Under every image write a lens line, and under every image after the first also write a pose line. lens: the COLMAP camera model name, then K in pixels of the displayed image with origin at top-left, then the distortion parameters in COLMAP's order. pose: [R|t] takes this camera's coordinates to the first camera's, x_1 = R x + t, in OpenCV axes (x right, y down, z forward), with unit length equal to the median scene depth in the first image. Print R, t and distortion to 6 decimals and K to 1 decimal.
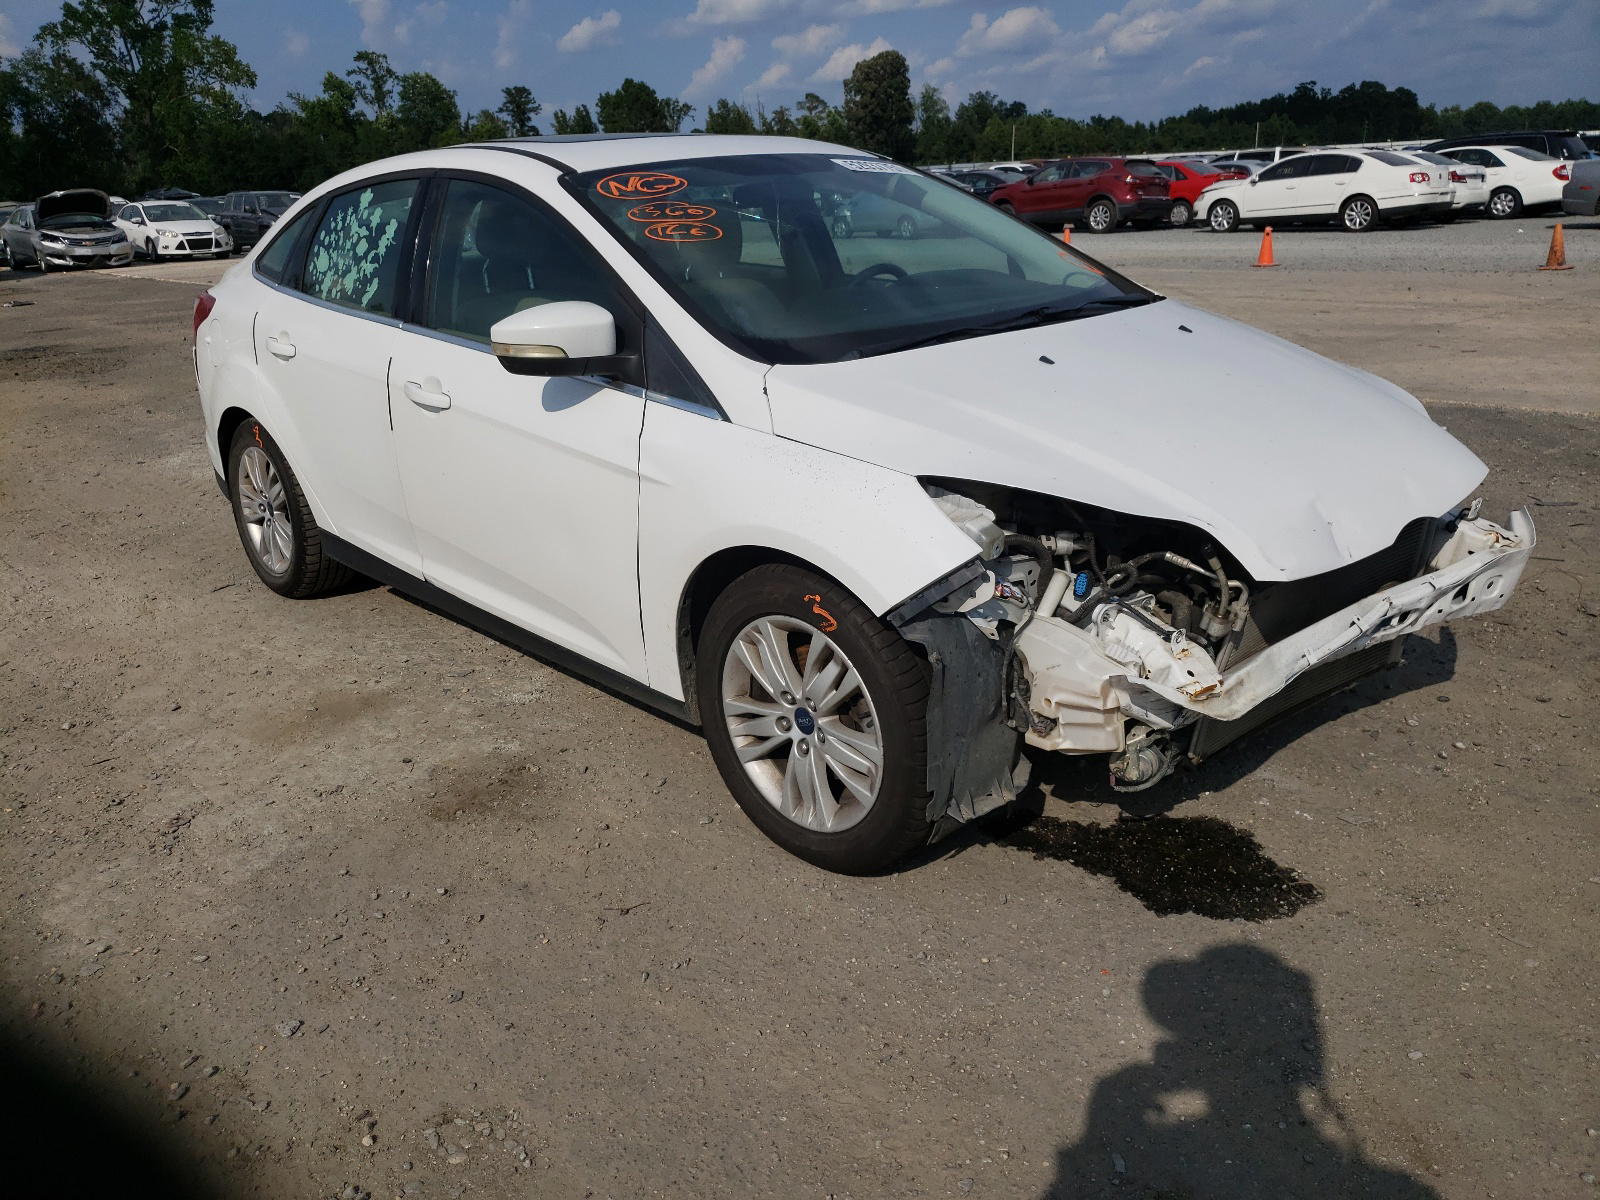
lens RADIAL K [[1216.2, 0, 800.0], [0, 1216.2, 600.0], [0, 0, 1]] dist [0.033520, -0.003181]
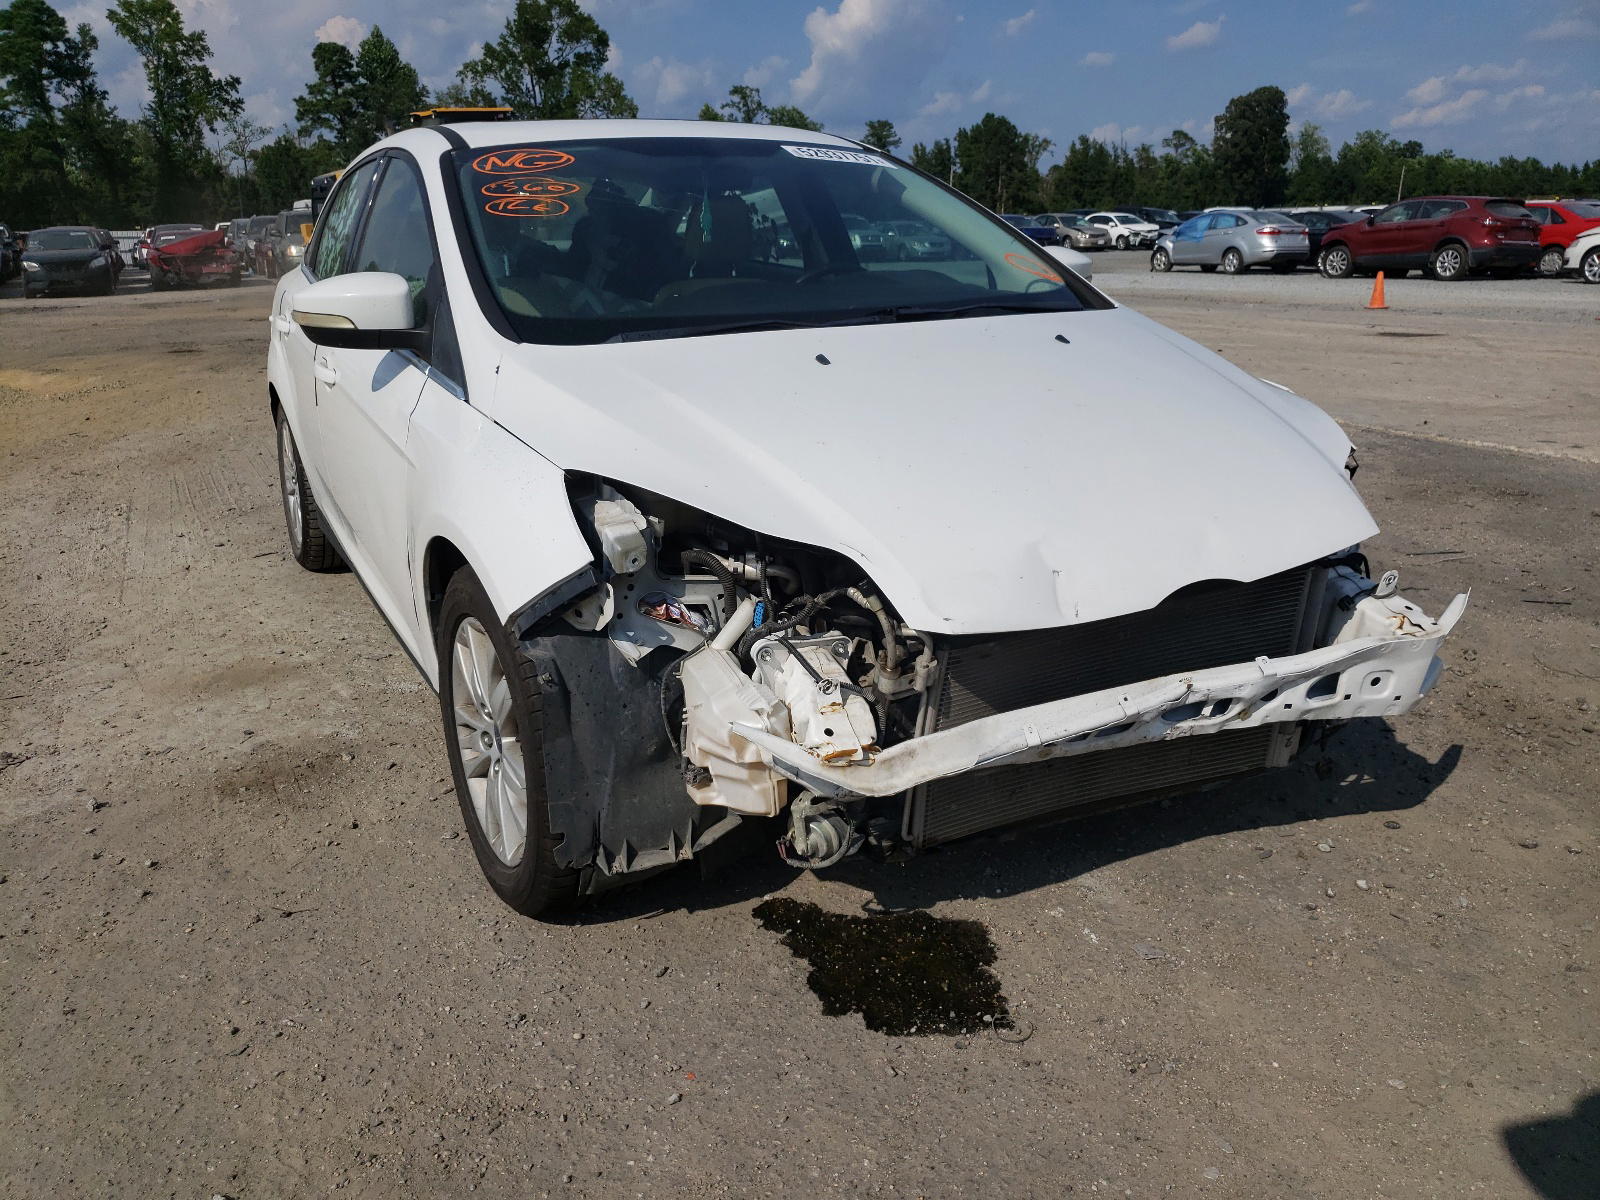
lens RADIAL K [[1209.3, 0, 800.0], [0, 1209.3, 627.2], [0, 0, 1]] dist [0.025239, 0.001190]
pose [[0.962765, 0.107333, -0.248120, 0.392970], [-0.108813, 0.994032, 0.007785, -0.012581], [0.247475, 0.019504, 0.968698, 0.165489]]
